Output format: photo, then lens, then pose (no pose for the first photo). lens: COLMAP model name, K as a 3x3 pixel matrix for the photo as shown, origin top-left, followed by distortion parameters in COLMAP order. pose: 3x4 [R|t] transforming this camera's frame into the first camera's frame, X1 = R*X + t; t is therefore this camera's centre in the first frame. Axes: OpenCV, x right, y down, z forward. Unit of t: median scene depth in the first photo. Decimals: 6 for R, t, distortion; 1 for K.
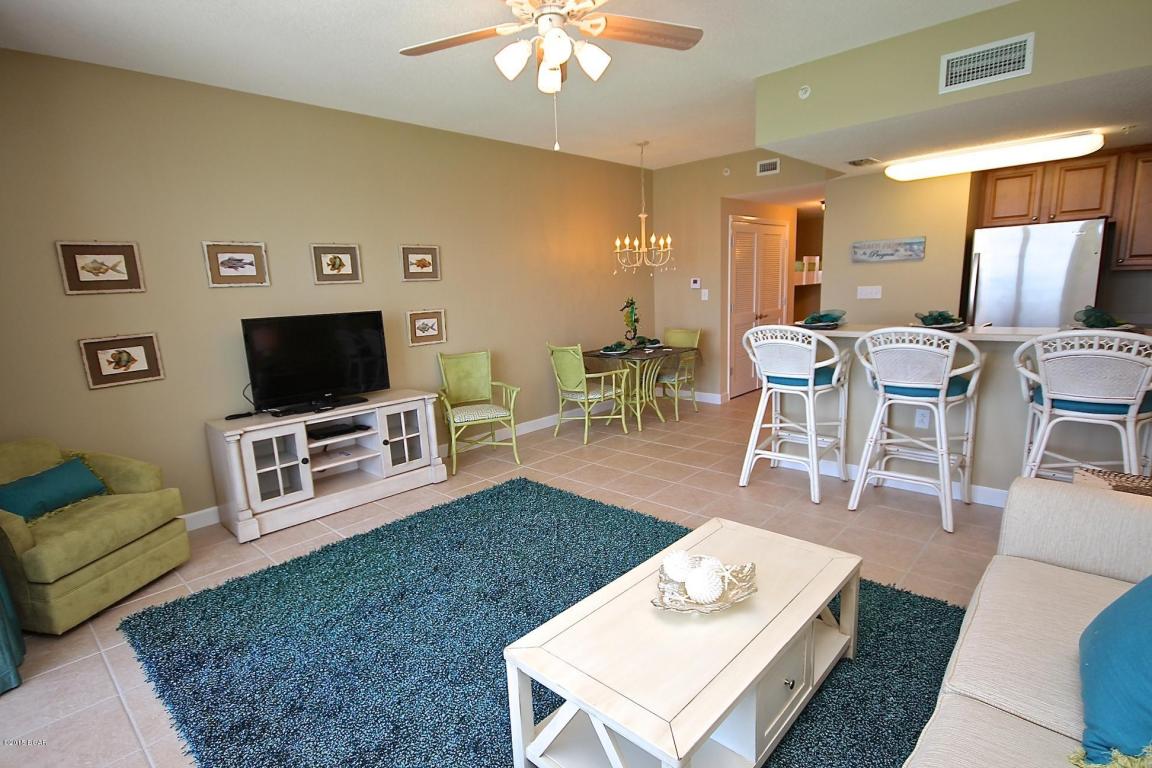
lens RADIAL K [[570.7, 0, 582.3], [0, 570.7, 388.3], [0, 0, 1]] dist [0.009042, -0.001648]
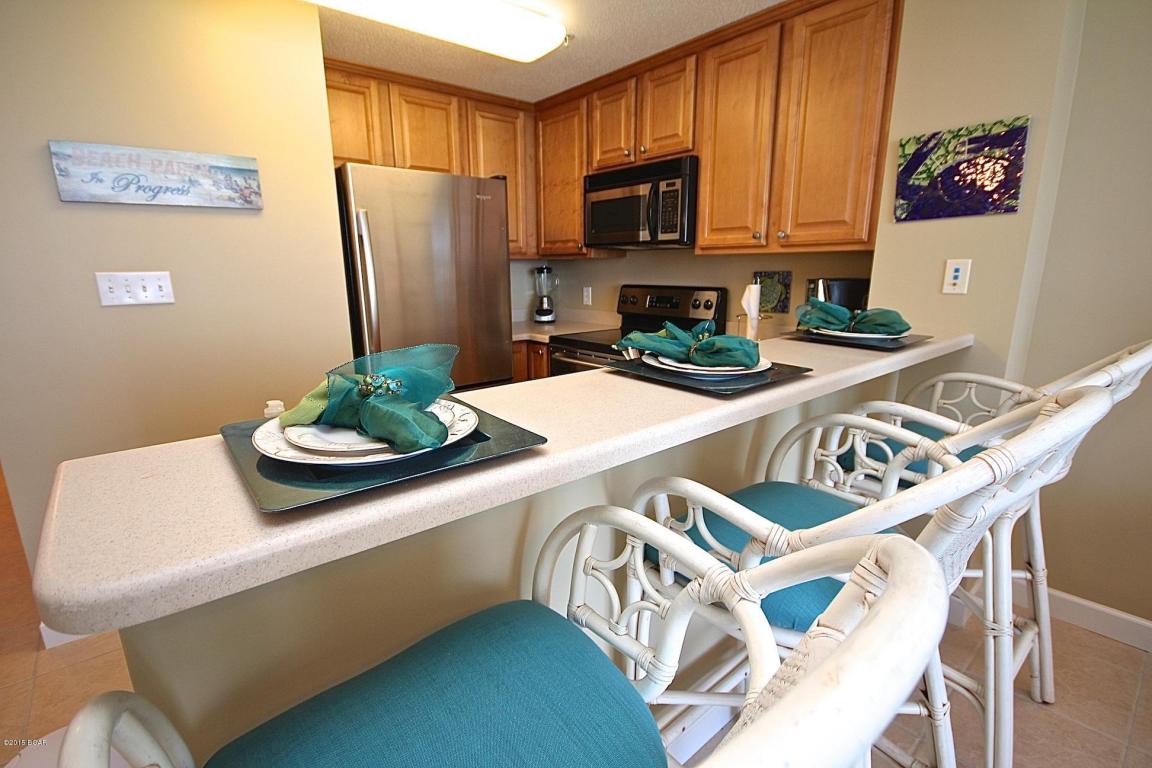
lens RADIAL K [[531.7, 0, 572.6], [0, 531.7, 390.3], [0, 0, 1]] dist [0.015467, -0.016181]
pose [[0.130283, -0.185604, 0.973949, 0.246078], [0.184102, 0.969767, 0.160181, -0.141296], [-0.974235, 0.158437, 0.160514, 0.906316]]
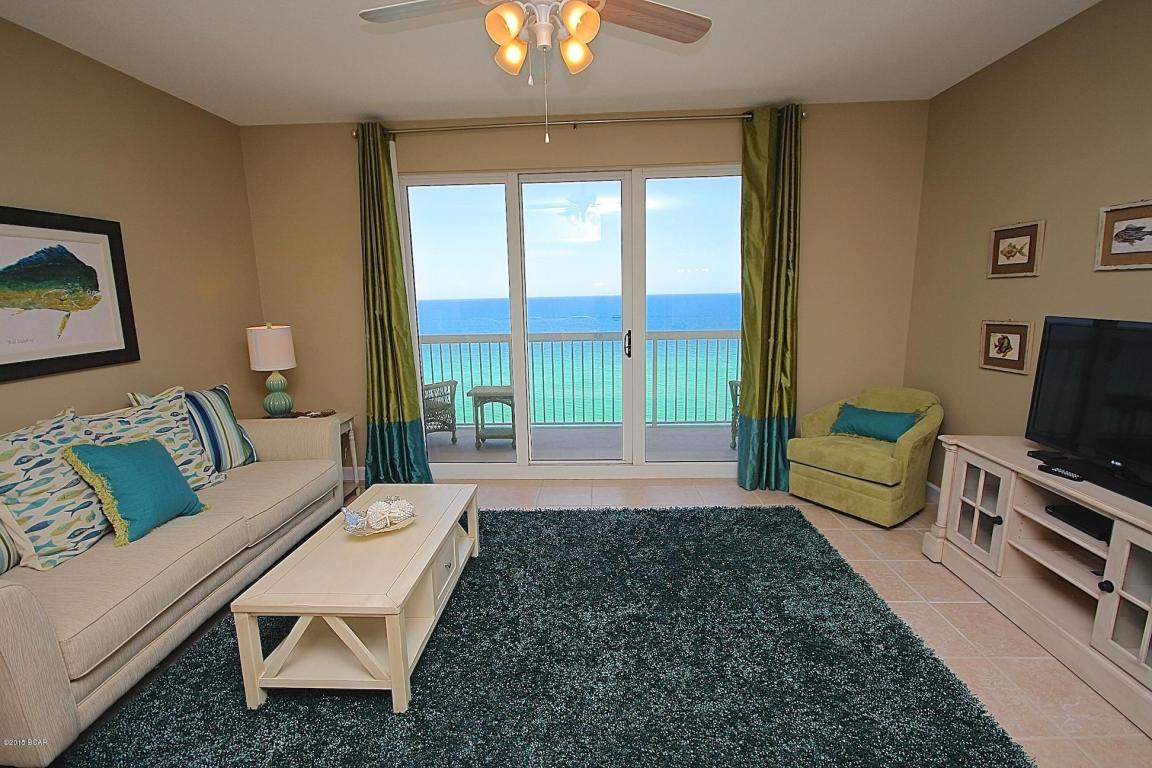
lens RADIAL K [[531.7, 0, 573.0], [0, 531.7, 392.1], [0, 0, 1]] dist [0.015467, -0.016181]
pose [[-0.761161, 0.174679, -0.624596, 0.280464], [-0.064328, 0.937965, 0.340711, -0.196090], [0.645364, 0.299515, -0.702706, 0.979252]]
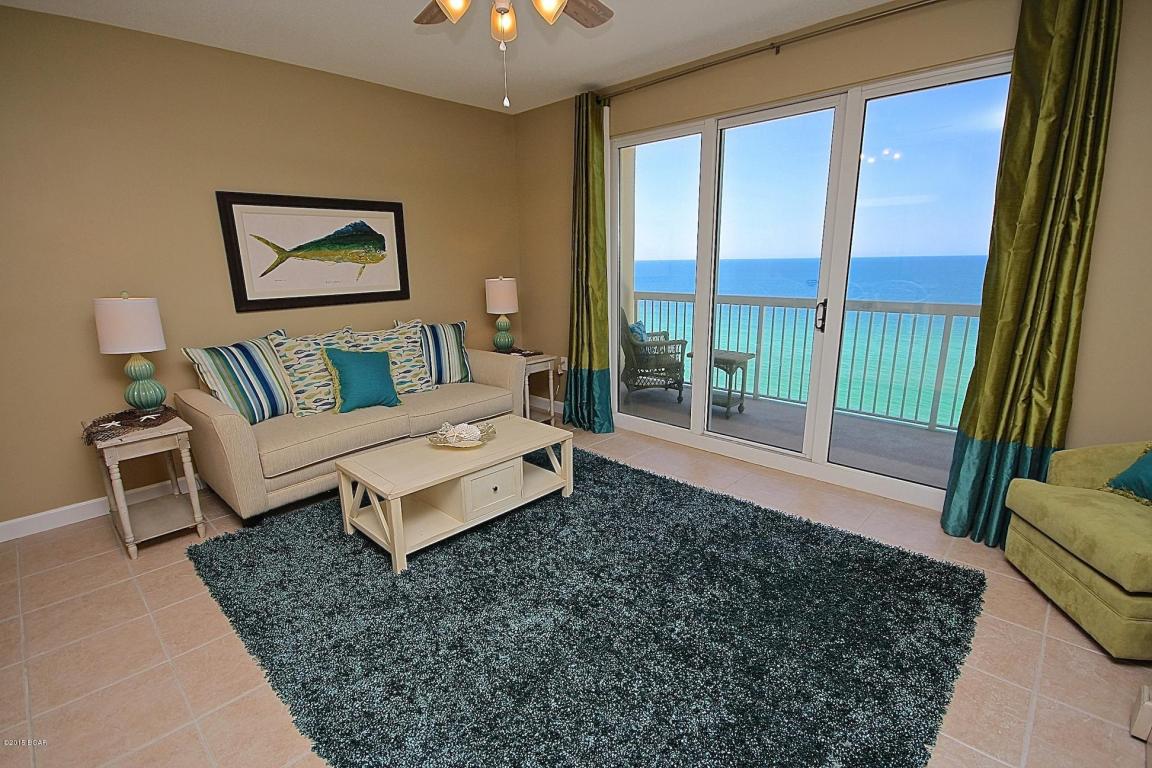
lens RADIAL K [[531.7, 0, 571.1], [0, 531.7, 391.6], [0, 0, 1]] dist [0.015467, -0.016181]
pose [[-0.998031, 0.052322, 0.034585, -0.088950], [0.061948, 0.908562, 0.413131, -0.201593], [-0.009807, 0.414460, -0.910015, 1.115170]]
